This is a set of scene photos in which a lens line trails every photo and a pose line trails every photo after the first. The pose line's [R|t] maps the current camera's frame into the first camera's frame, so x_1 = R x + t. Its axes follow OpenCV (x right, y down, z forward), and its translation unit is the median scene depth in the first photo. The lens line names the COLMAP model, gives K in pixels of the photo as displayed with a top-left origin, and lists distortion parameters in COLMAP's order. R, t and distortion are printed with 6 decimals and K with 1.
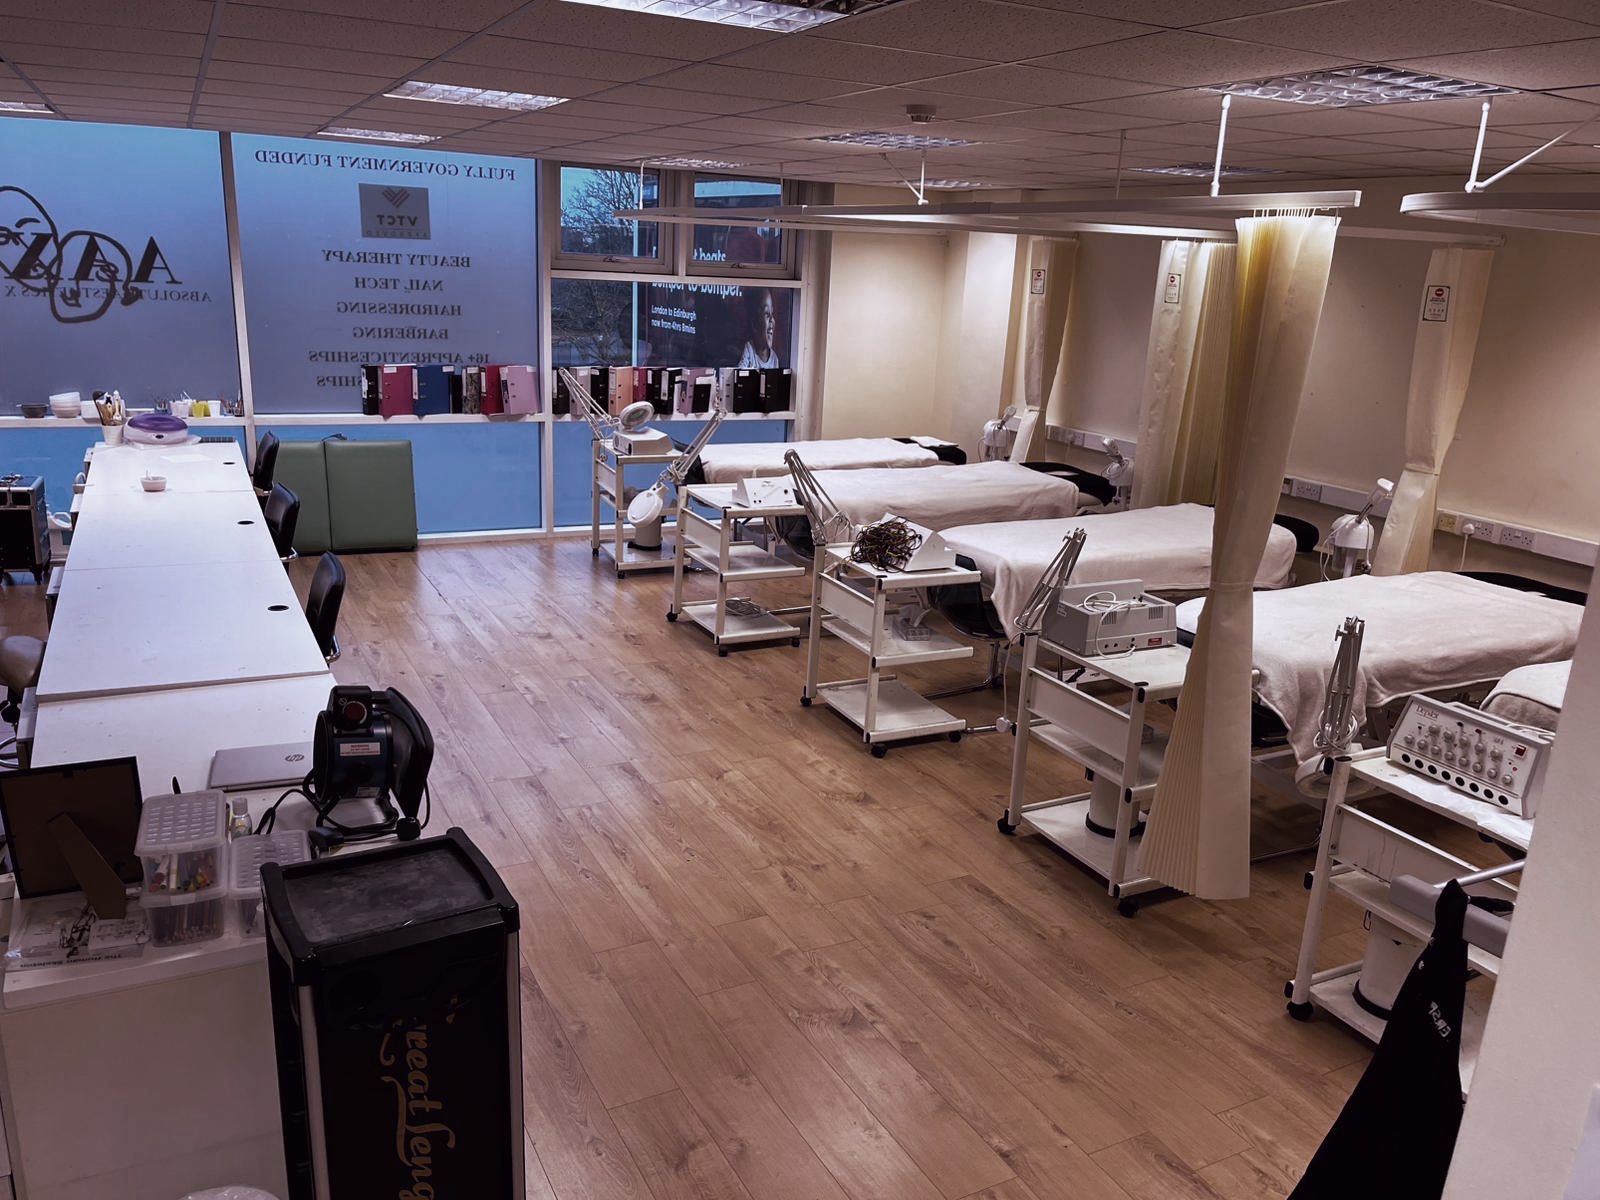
lens RADIAL K [[1226.8, 0, 801.6], [0, 1226.8, 598.7], [0, 0, 1]] dist [0.002966, -0.004510]
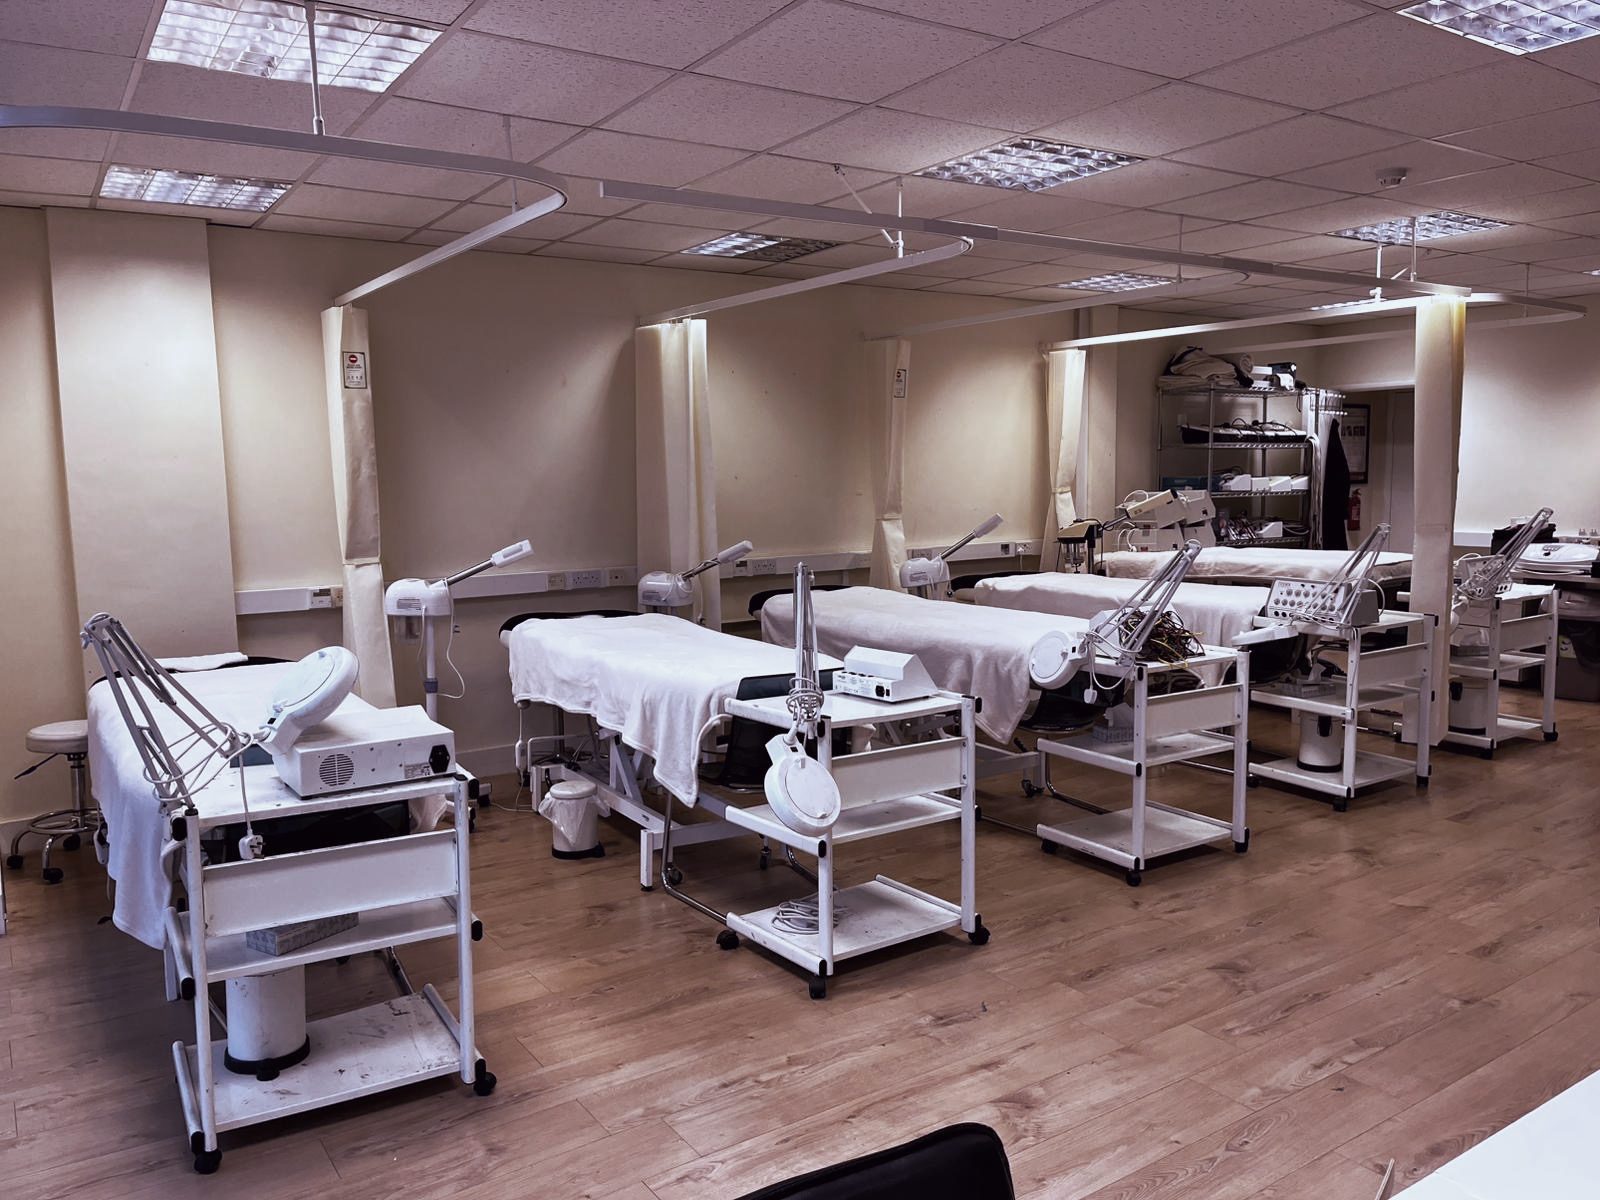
lens RADIAL K [[1226.8, 0, 804.5], [0, 1226.8, 601.1], [0, 0, 1]] dist [0.002966, -0.004510]
pose [[-0.116465, -0.146366, 0.982351, -0.674212], [0.289080, 0.941263, 0.174517, -0.260589], [-0.950194, 0.304303, -0.067313, 1.183147]]
